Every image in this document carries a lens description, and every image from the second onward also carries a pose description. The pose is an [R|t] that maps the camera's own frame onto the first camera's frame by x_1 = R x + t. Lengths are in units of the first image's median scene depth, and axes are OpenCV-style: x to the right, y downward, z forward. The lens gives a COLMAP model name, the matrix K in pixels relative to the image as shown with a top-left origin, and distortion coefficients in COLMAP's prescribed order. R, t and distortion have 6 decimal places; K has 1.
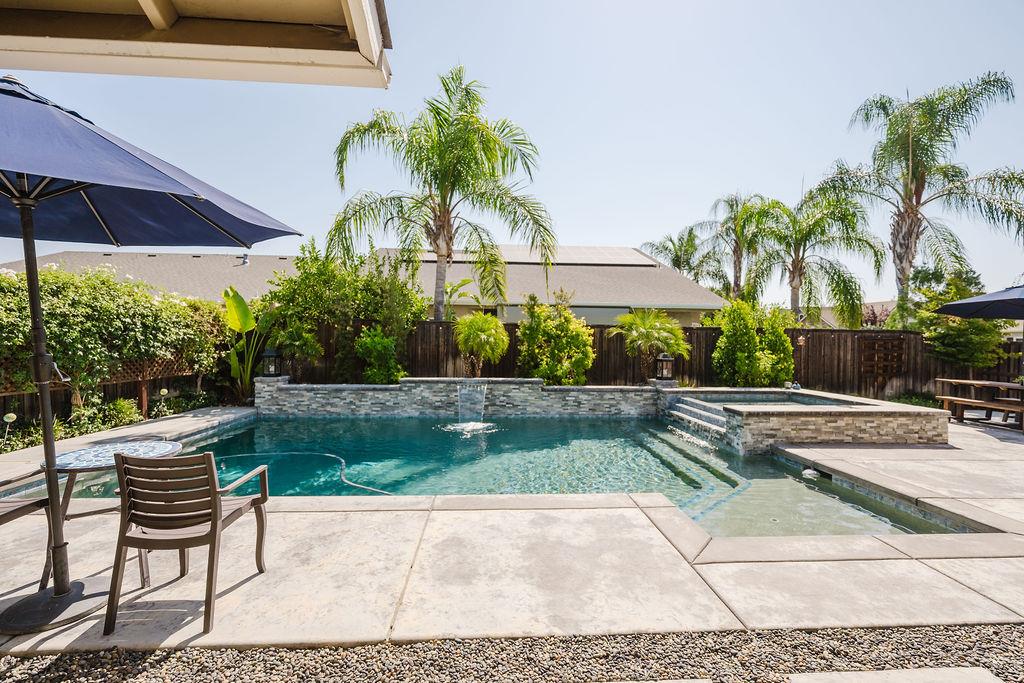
lens RADIAL K [[423.3, 0, 512.0], [0, 423.3, 341.5], [0, 0, 1]] dist [0.000660, 0.000366]
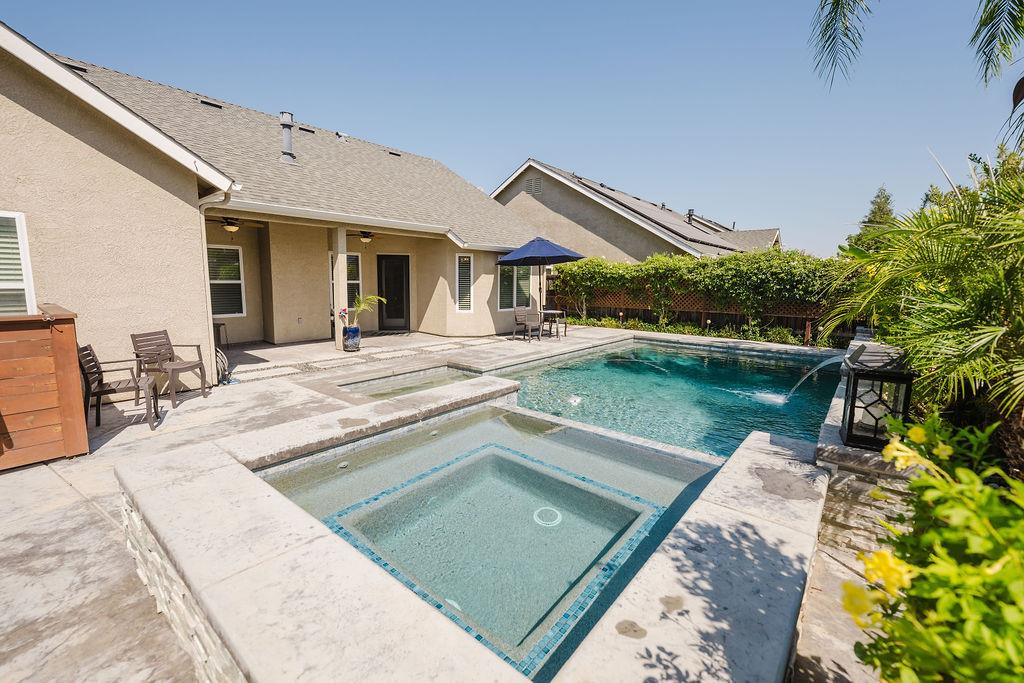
lens RADIAL K [[434.5, 0, 509.2], [0, 434.5, 337.2], [0, 0, 1]] dist [0.001798, 0.000122]
pose [[-0.683633, 0.080250, -0.725401, 0.749568], [-0.015727, 0.992086, 0.124575, -0.007960], [0.729657, 0.096572, -0.676960, 1.075391]]
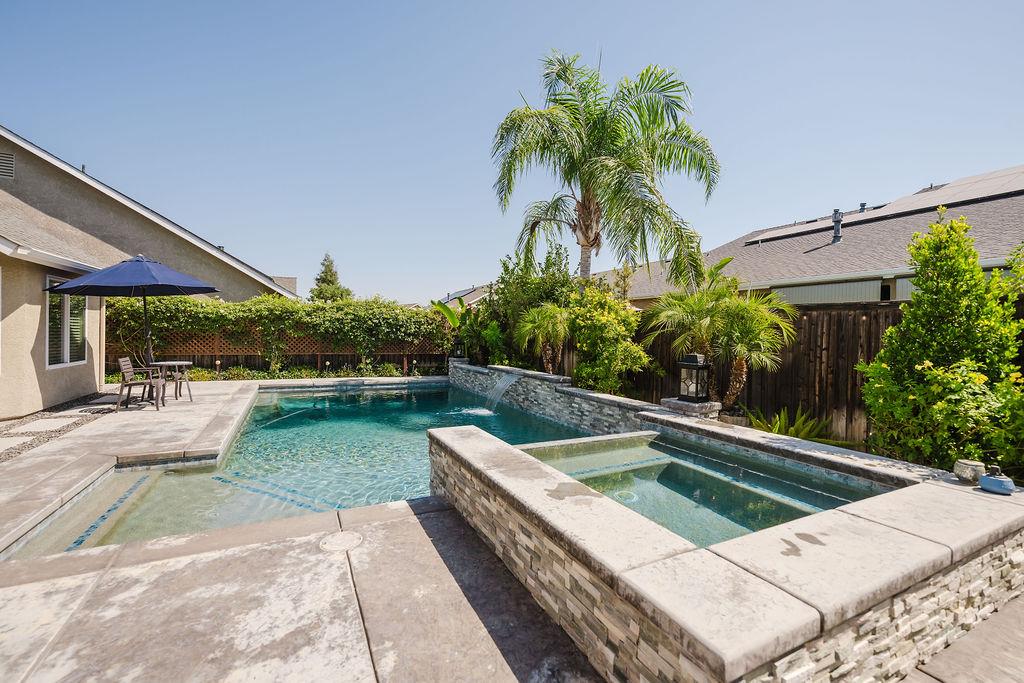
lens RADIAL K [[428.3, 0, 505.4], [0, 428.3, 331.9], [0, 0, 1]] dist [-0.003953, -0.000157]
pose [[0.394744, -0.003697, -0.918784, 0.828548], [-0.014591, 0.999841, -0.010292, 0.008399], [0.918675, 0.017468, 0.394627, 0.573976]]
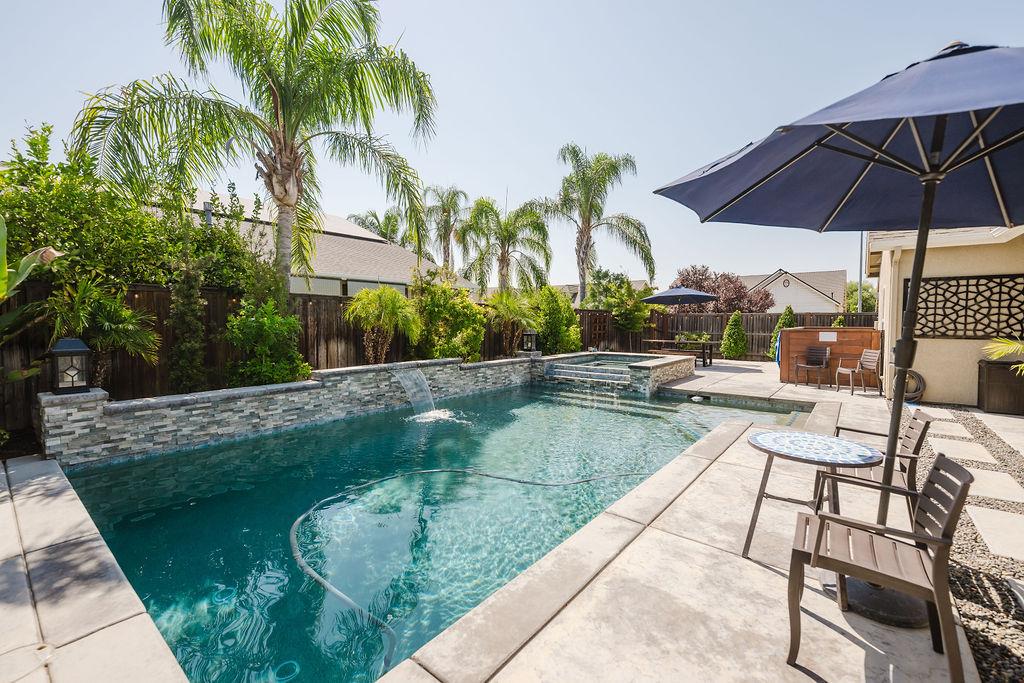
lens RADIAL K [[434.5, 0, 509.2], [0, 434.5, 337.2], [0, 0, 1]] dist [0.001798, 0.000122]
pose [[0.667701, -0.039313, 0.743391, -0.605781], [0.005970, 0.998855, 0.047460, -0.006442], [-0.744406, -0.027251, 0.667171, 0.248788]]
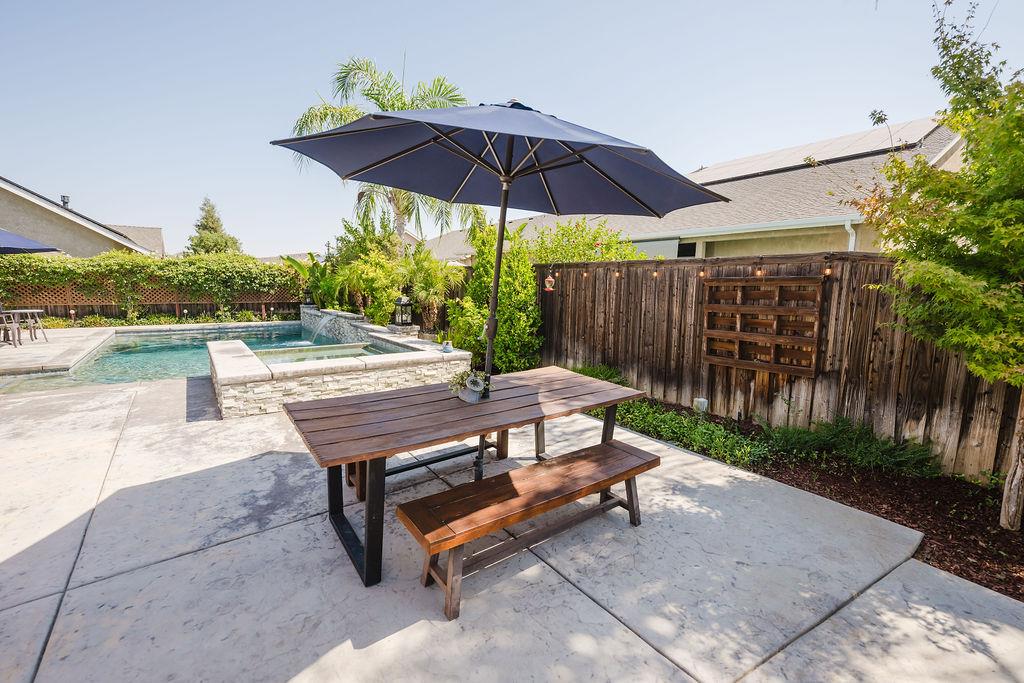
lens RADIAL K [[429.9, 0, 511.3], [0, 429.9, 338.2], [0, 0, 1]] dist [-0.000095, -0.000090]
pose [[0.558983, 0.102612, -0.822805, 1.344362], [-0.006596, 0.992832, 0.119335, 0.004295], [0.829153, -0.061279, 0.555653, 0.707441]]
